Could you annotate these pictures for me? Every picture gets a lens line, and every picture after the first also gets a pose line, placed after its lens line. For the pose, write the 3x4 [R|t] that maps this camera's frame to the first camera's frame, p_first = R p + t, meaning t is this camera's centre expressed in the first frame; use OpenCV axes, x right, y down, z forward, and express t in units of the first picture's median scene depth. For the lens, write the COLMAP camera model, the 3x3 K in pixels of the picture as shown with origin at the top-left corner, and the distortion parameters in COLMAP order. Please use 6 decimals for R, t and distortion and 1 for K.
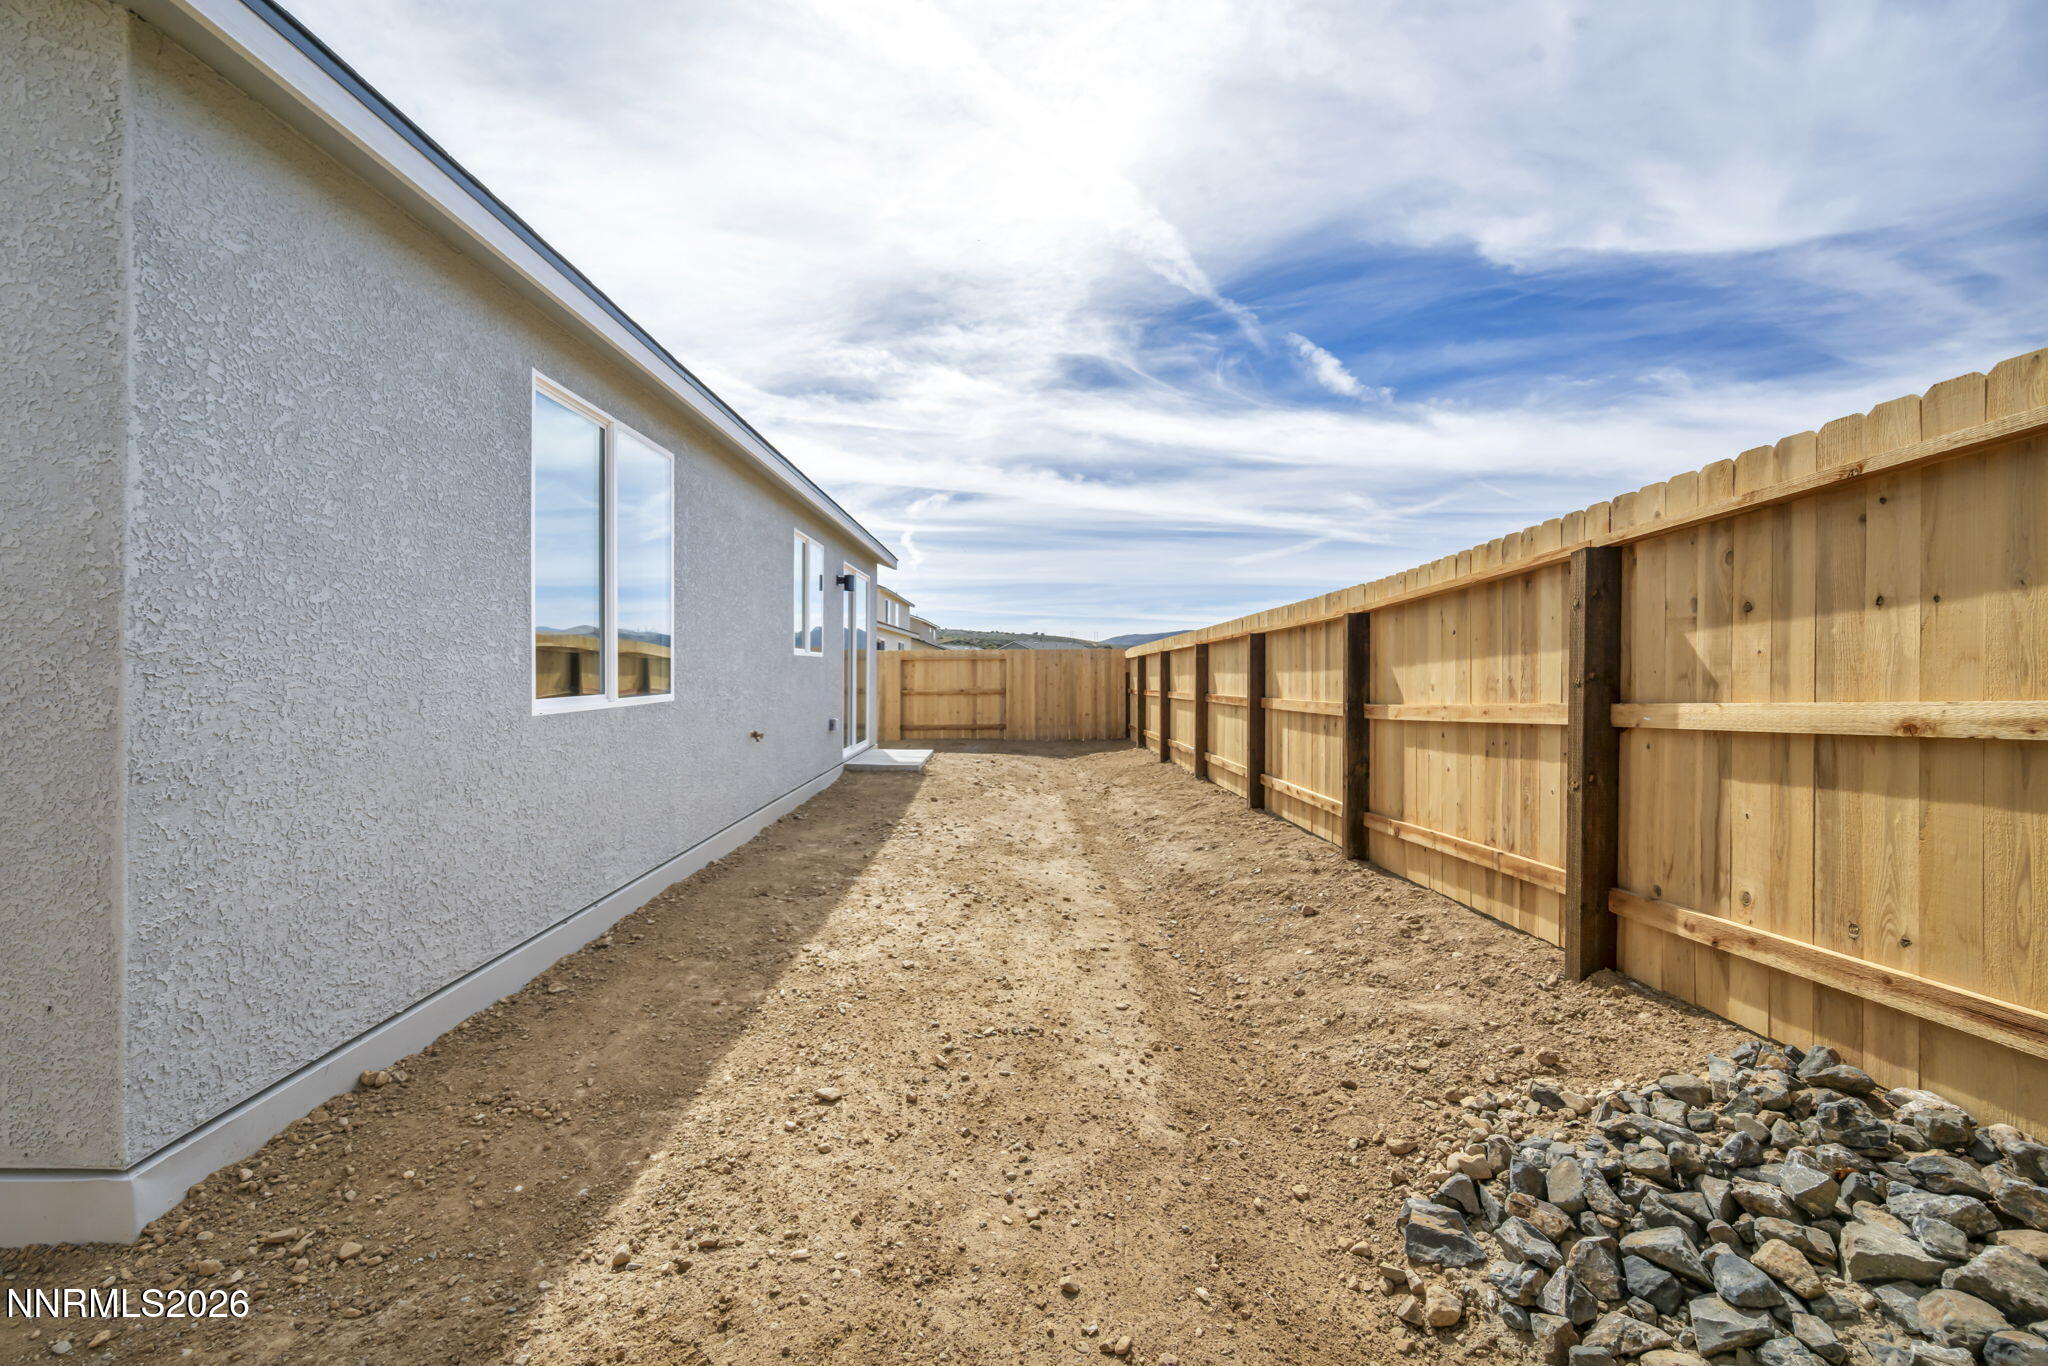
lens RADIAL K [[825.9, 0, 1028.3], [0, 825.9, 688.8], [0, 0, 1]] dist [-0.005575, 0.000981]
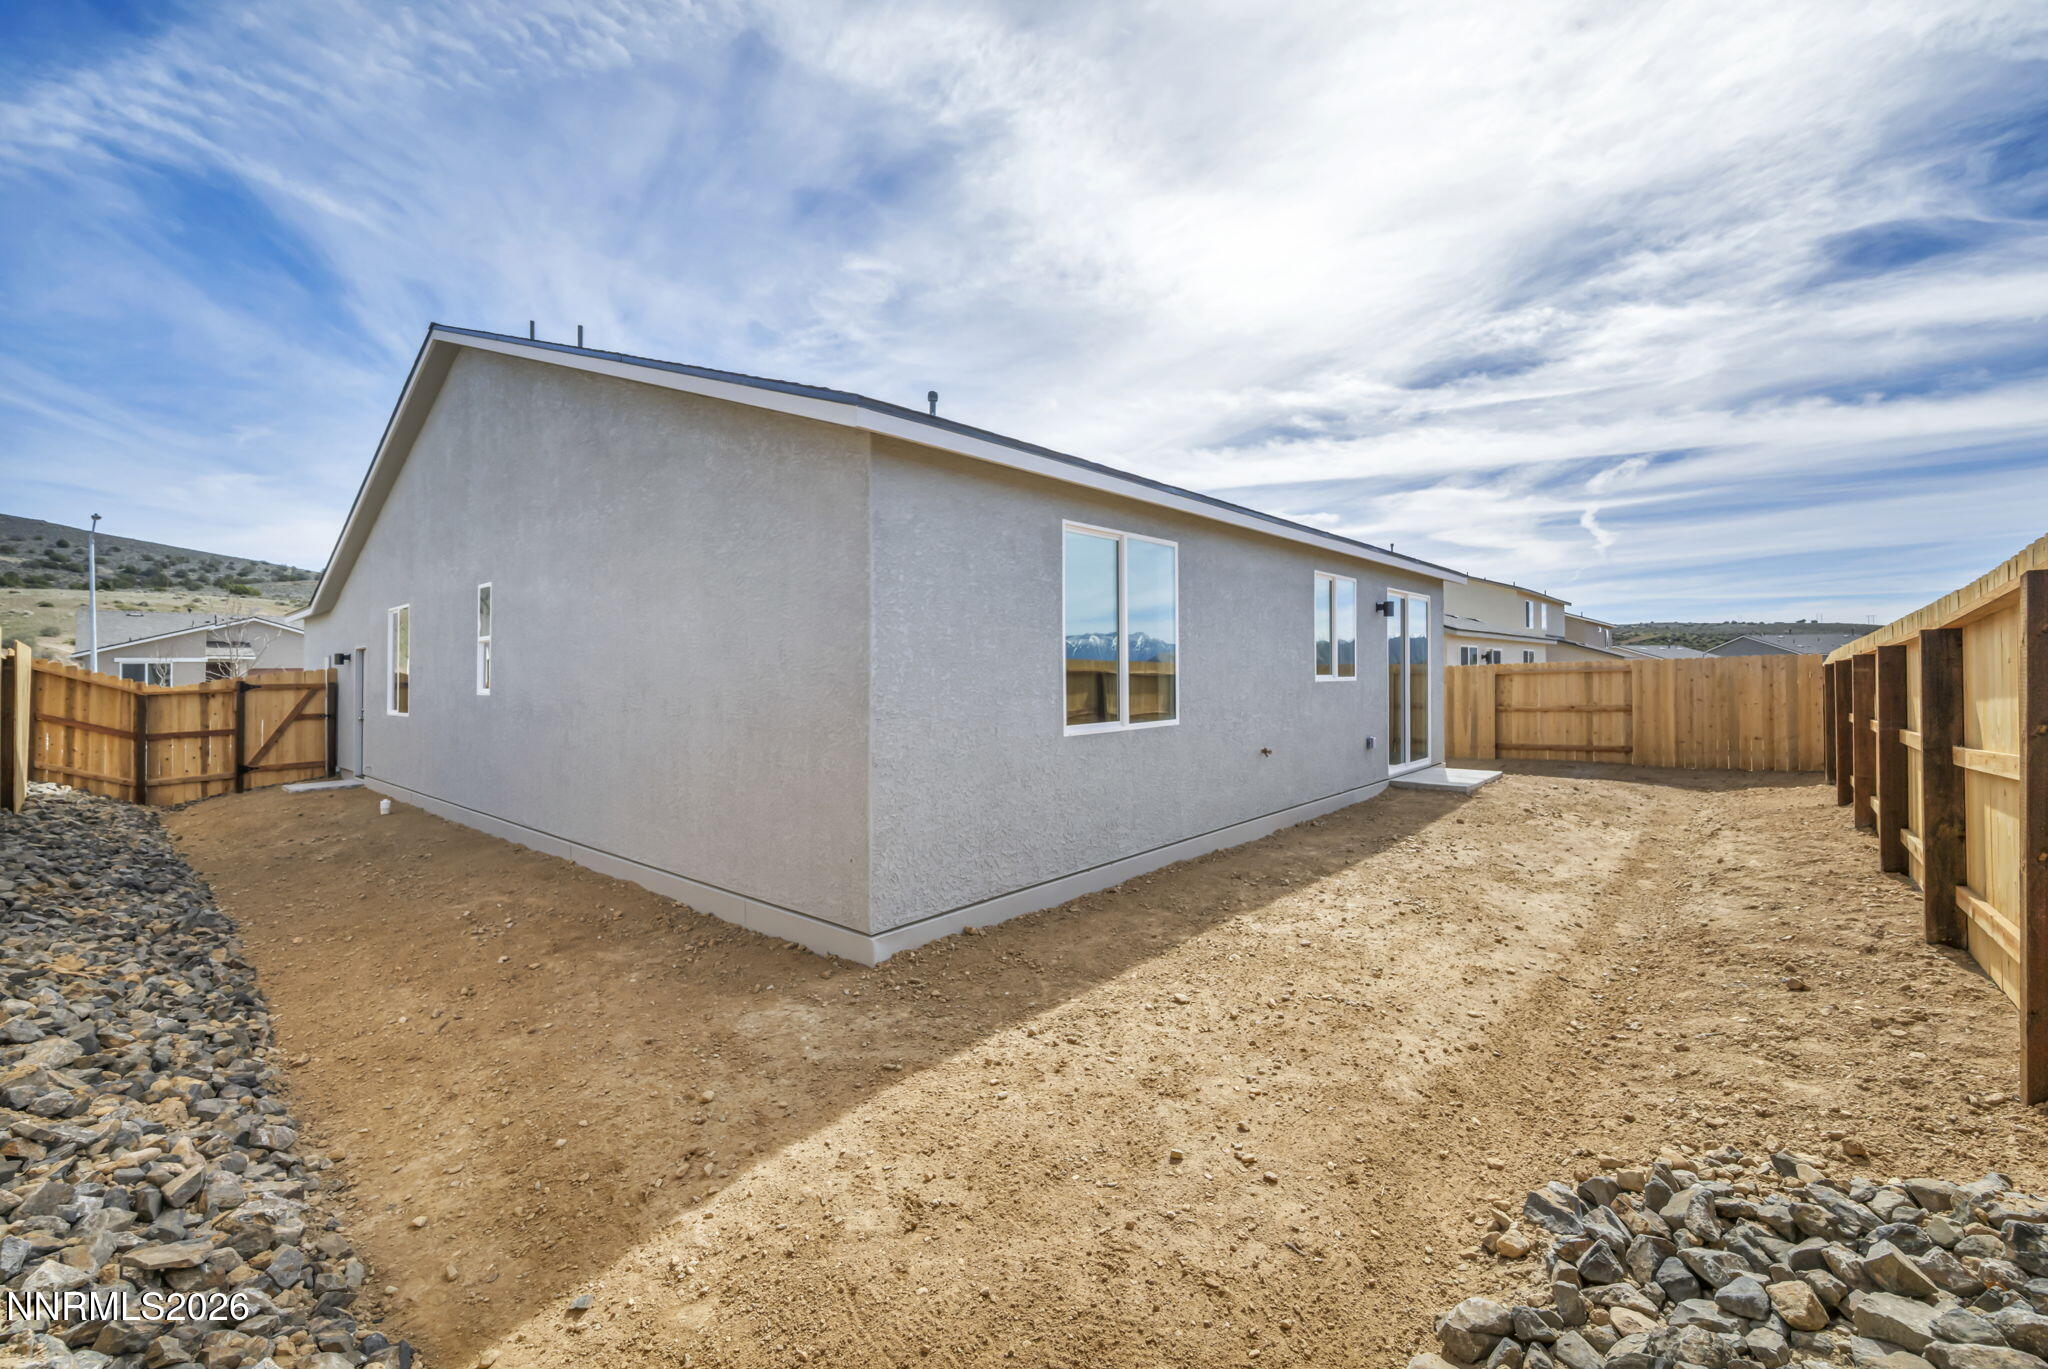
lens RADIAL K [[831.3, 0, 1040.9], [0, 831.3, 694.8], [0, 0, 1]] dist [0.000997, 0.000323]
pose [[0.743696, -0.004290, -0.668504, 0.192870], [0.002228, 0.999990, -0.003938, -0.018258], [0.668514, 0.001439, 0.743698, -0.098405]]
